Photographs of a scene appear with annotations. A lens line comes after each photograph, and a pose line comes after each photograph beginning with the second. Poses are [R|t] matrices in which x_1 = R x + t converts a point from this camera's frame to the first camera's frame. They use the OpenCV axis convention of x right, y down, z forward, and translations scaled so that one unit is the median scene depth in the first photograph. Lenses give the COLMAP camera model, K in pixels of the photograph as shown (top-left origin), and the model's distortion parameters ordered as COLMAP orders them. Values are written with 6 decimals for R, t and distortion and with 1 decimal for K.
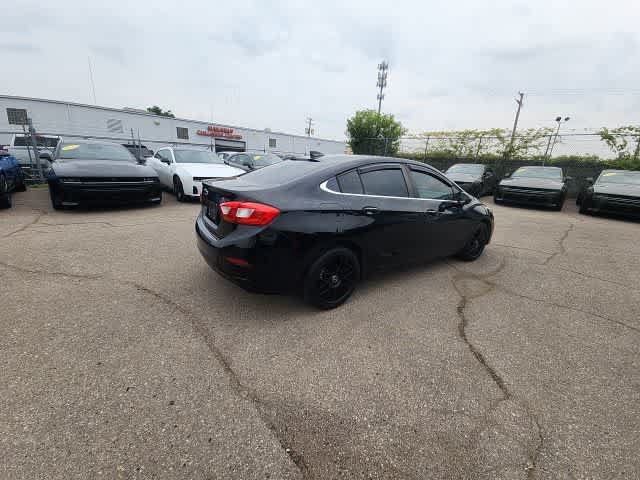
lens RADIAL K [[258.3, 0, 320.0], [0, 258.3, 240.0], [0, 0, 1]] dist [0.021791, -0.013488]
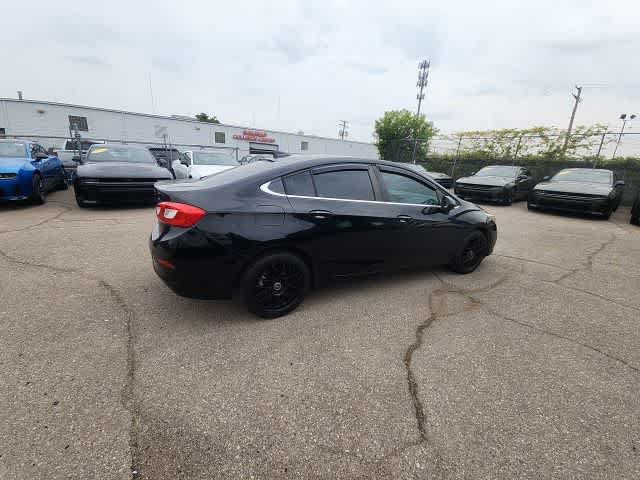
lens RADIAL K [[258.3, 0, 320.0], [0, 258.3, 240.0], [0, 0, 1]] dist [0.021791, -0.013488]
pose [[0.991110, 0.035695, -0.128166, 0.061020], [-0.036813, 0.999302, -0.006364, -0.003157], [0.127850, 0.011026, 0.991732, 0.015815]]
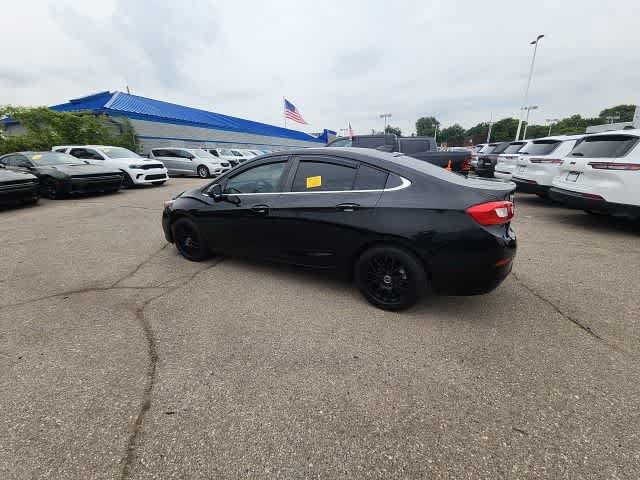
lens RADIAL K [[257.3, 0, 321.1], [0, 257.3, 244.5], [0, 0, 1]] dist [0.017512, -0.012099]
pose [[-0.459272, -0.335979, 0.822306, -0.181019], [0.248404, 0.840204, 0.482030, -0.125489], [-0.852857, 0.425647, -0.302424, 0.374117]]
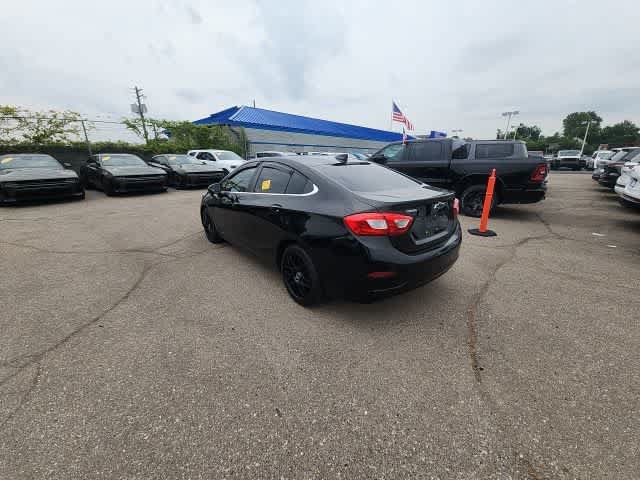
lens RADIAL K [[257.3, 0, 321.1], [0, 257.3, 244.5], [0, 0, 1]] dist [0.017512, -0.012099]
pose [[-0.088070, -0.365352, 0.926694, -0.239611], [0.289170, 0.880869, 0.374767, -0.097728], [-0.953218, 0.300978, 0.028070, 0.262172]]
